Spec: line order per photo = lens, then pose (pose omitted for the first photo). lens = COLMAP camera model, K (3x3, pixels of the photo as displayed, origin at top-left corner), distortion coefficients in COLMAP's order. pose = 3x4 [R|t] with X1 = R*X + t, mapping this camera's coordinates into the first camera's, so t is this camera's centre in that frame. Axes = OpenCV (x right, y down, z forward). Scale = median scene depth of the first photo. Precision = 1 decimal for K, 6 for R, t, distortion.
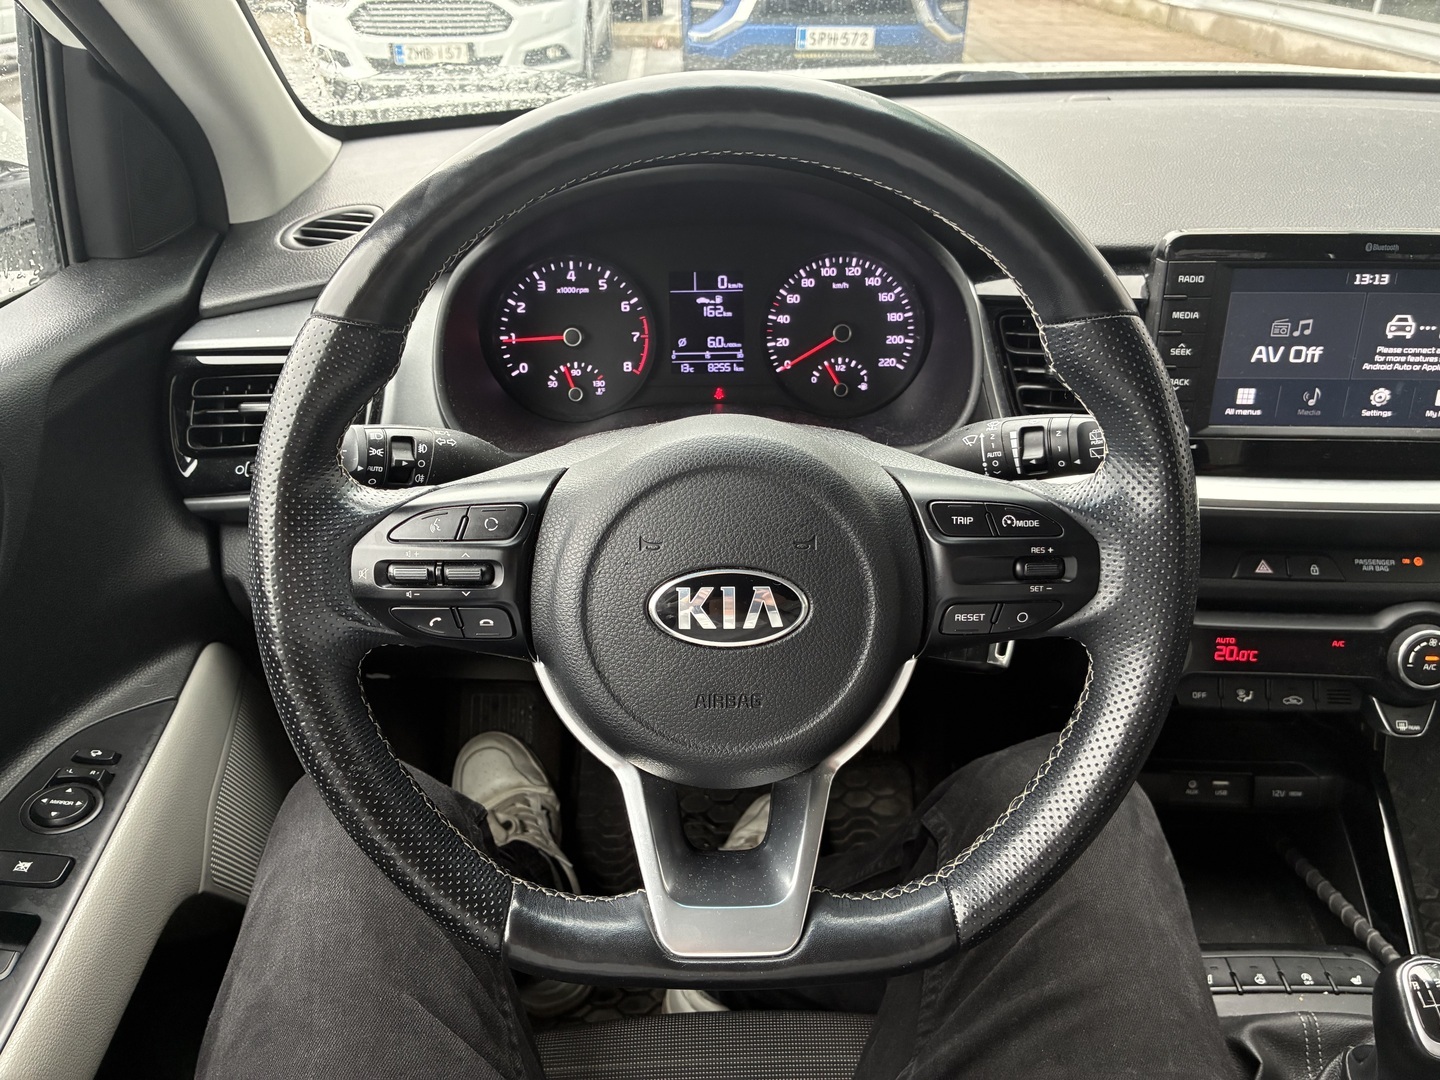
lens RADIAL K [[1105.1, 0, 723.9], [0, 1105.1, 527.0], [0, 0, 1]] dist [0.074552, -0.103951]
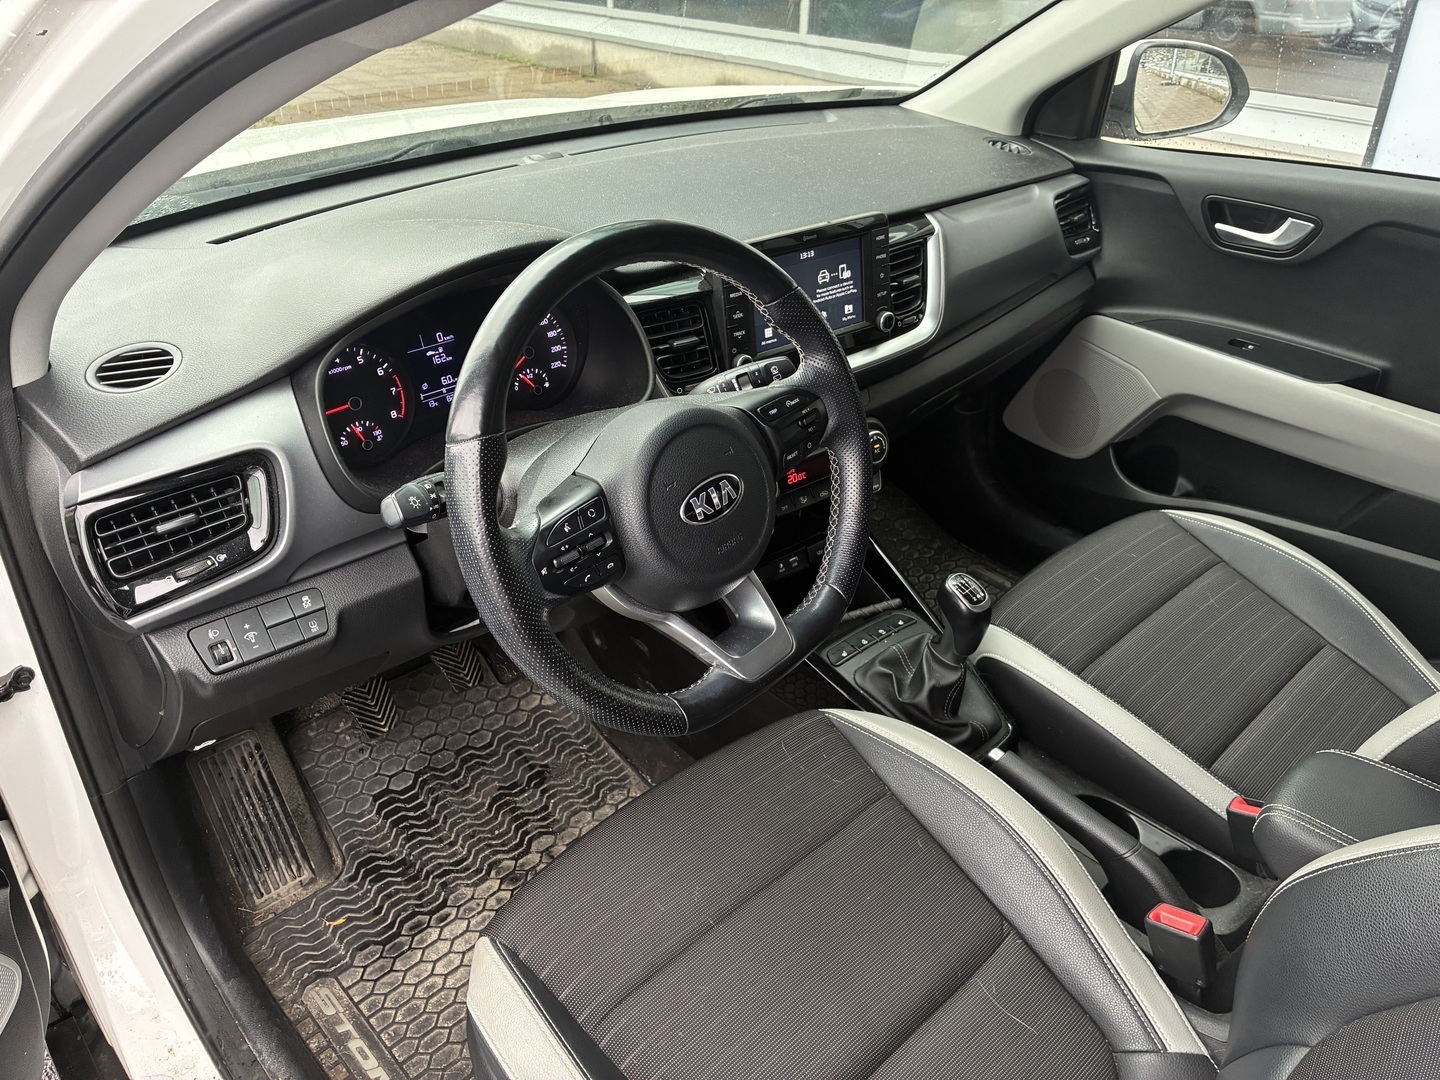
lens RADIAL K [[1105.1, 0, 723.9], [0, 1105.1, 527.0], [0, 0, 1]] dist [0.074552, -0.103951]
pose [[0.746234, -0.328271, 0.579115, -0.621165], [0.312395, 0.940903, 0.130805, -0.070902], [-0.587830, 0.083301, 0.804684, -0.297328]]
